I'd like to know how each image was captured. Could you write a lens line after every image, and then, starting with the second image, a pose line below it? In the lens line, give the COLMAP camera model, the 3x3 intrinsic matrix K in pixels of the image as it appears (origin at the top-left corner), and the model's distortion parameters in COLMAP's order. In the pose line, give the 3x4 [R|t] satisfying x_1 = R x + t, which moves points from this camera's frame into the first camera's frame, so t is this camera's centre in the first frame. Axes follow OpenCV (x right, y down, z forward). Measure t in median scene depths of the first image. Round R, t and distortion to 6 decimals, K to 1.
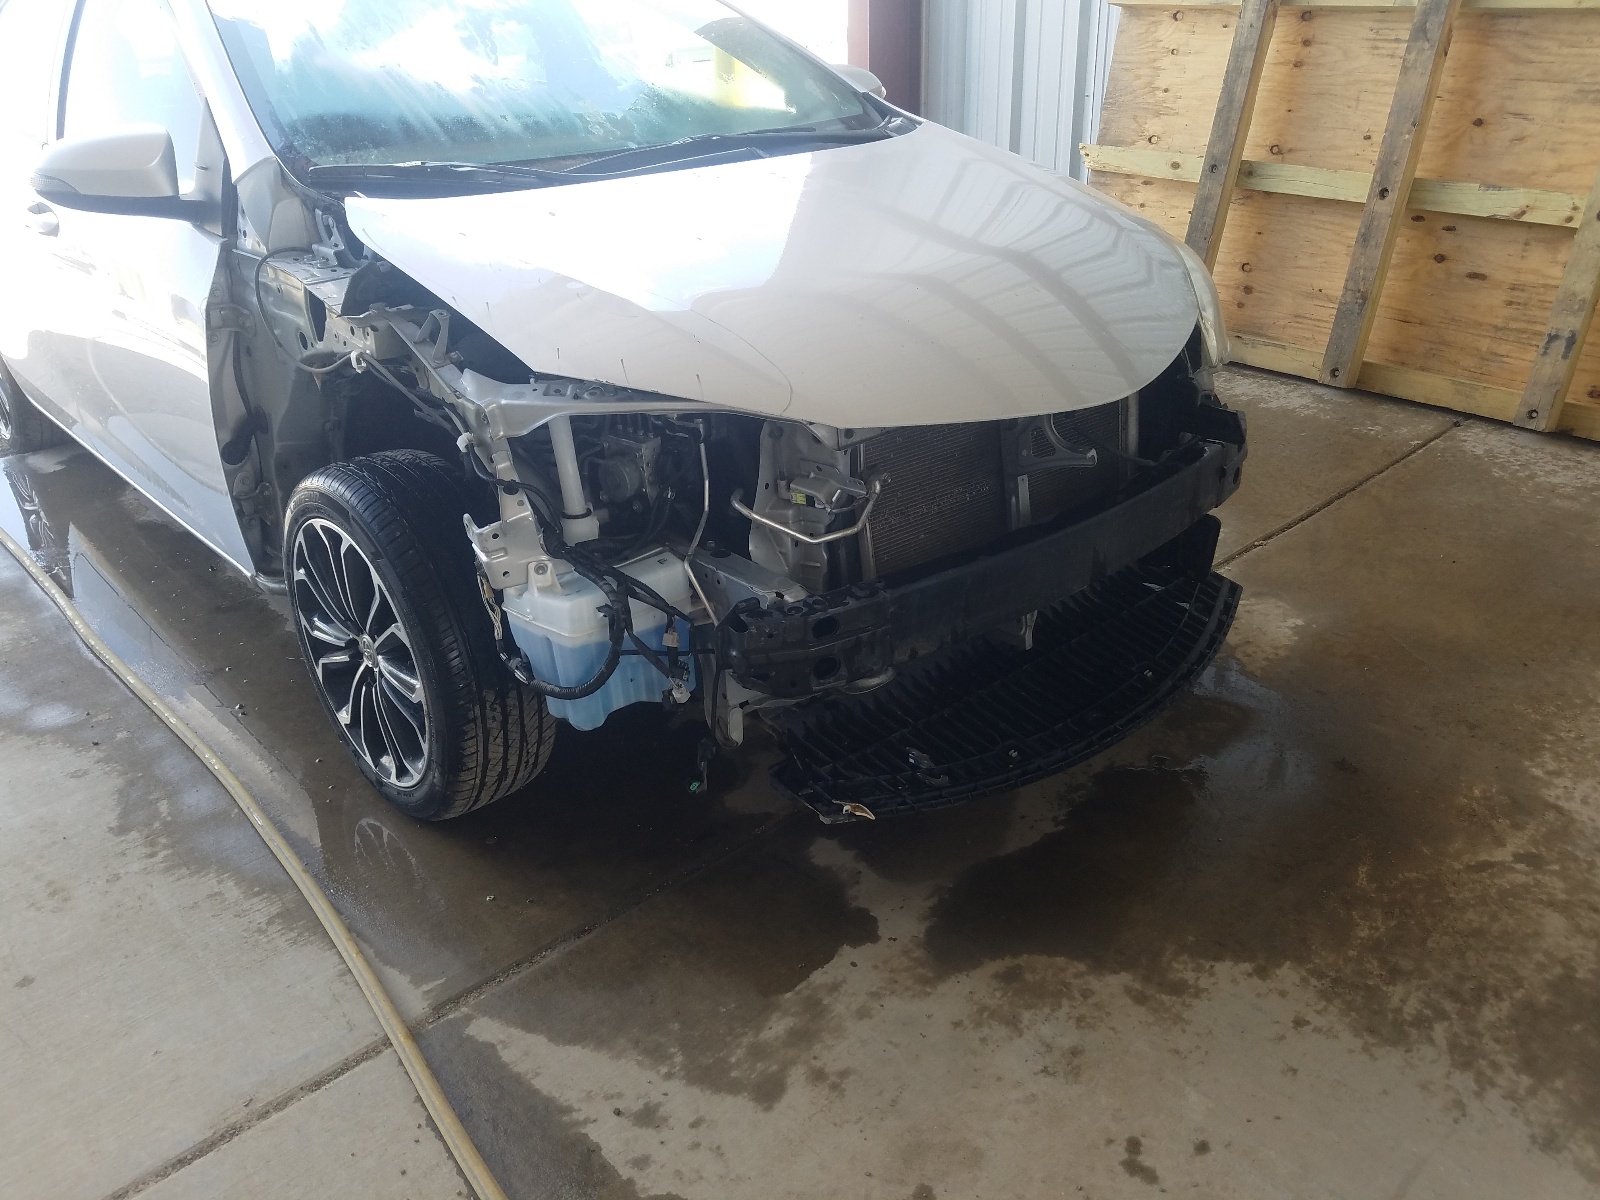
lens RADIAL K [[1292.1, 0, 800.0], [0, 1292.1, 600.0], [0, 0, 1]] dist [0.000059, -0.005846]
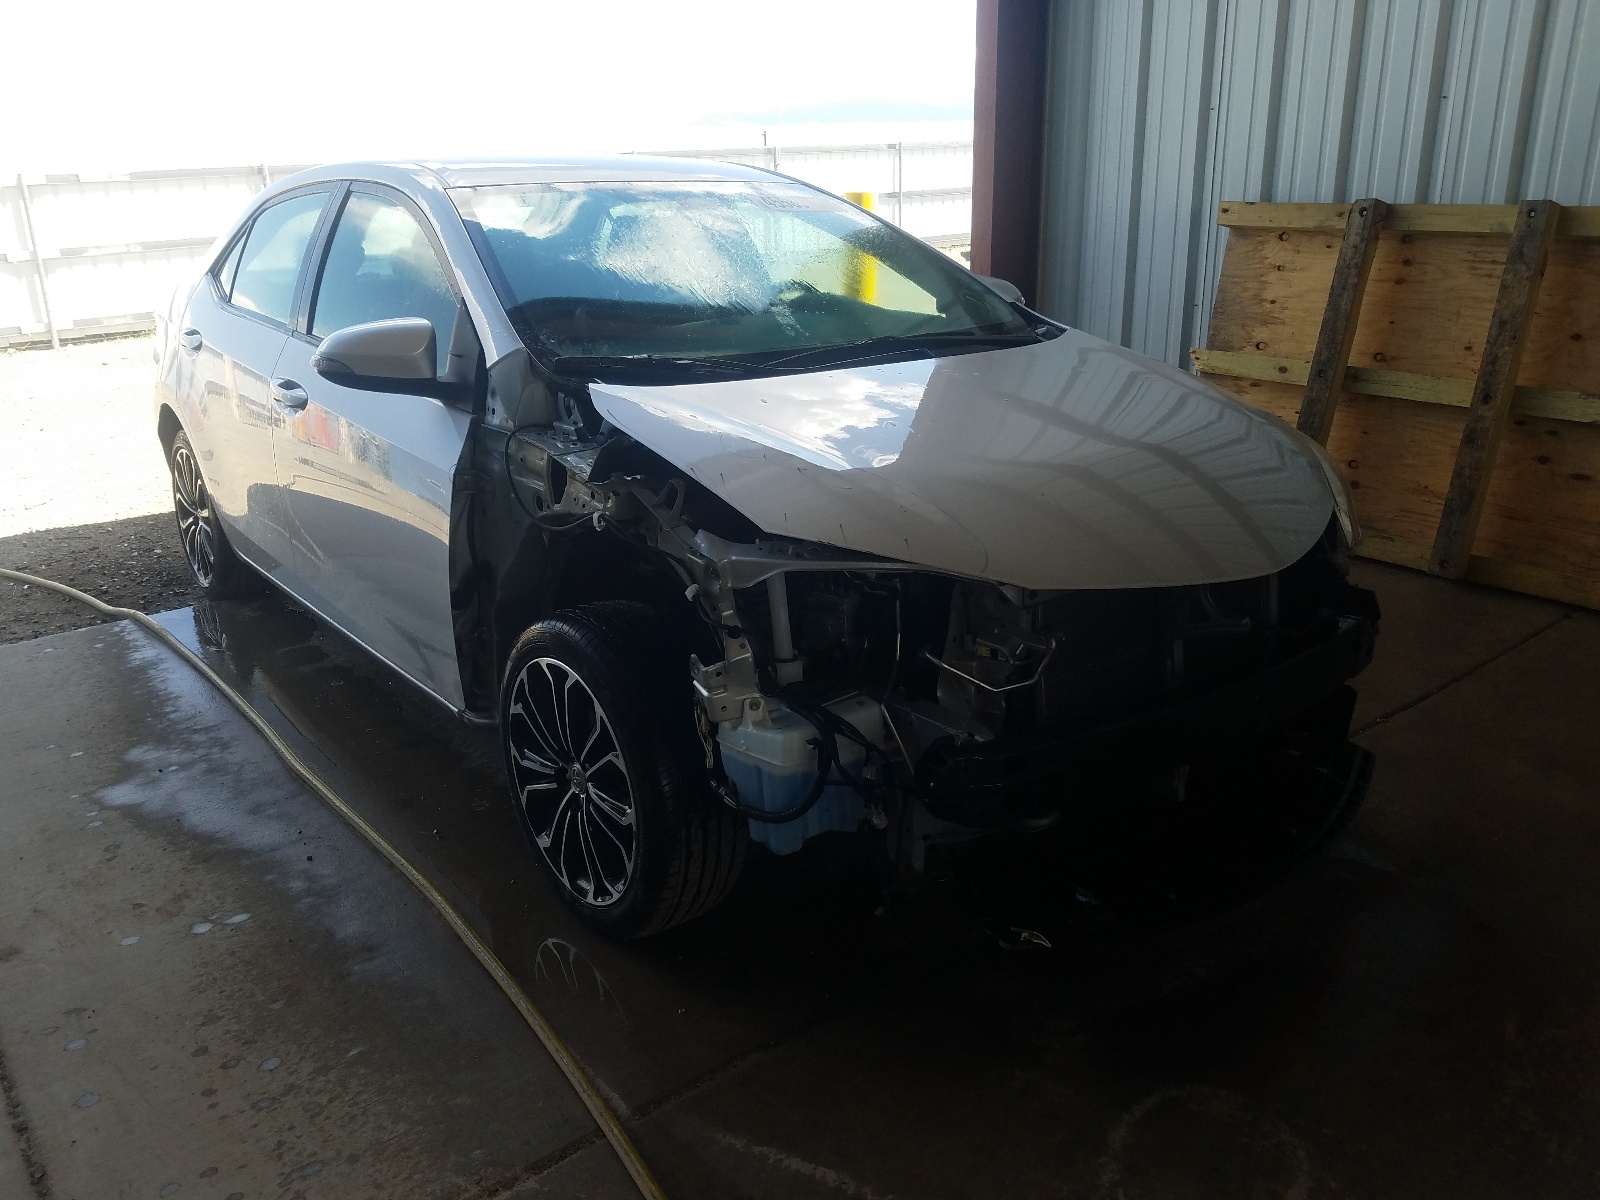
lens RADIAL K [[1292.1, 0, 800.0], [0, 1292.1, 600.0], [0, 0, 1]] dist [0.000059, -0.005846]
pose [[0.997842, 0.031188, -0.057779, -0.085310], [-0.038964, 0.989558, -0.138771, 0.034622], [0.052848, 0.140723, 0.988638, -0.109292]]
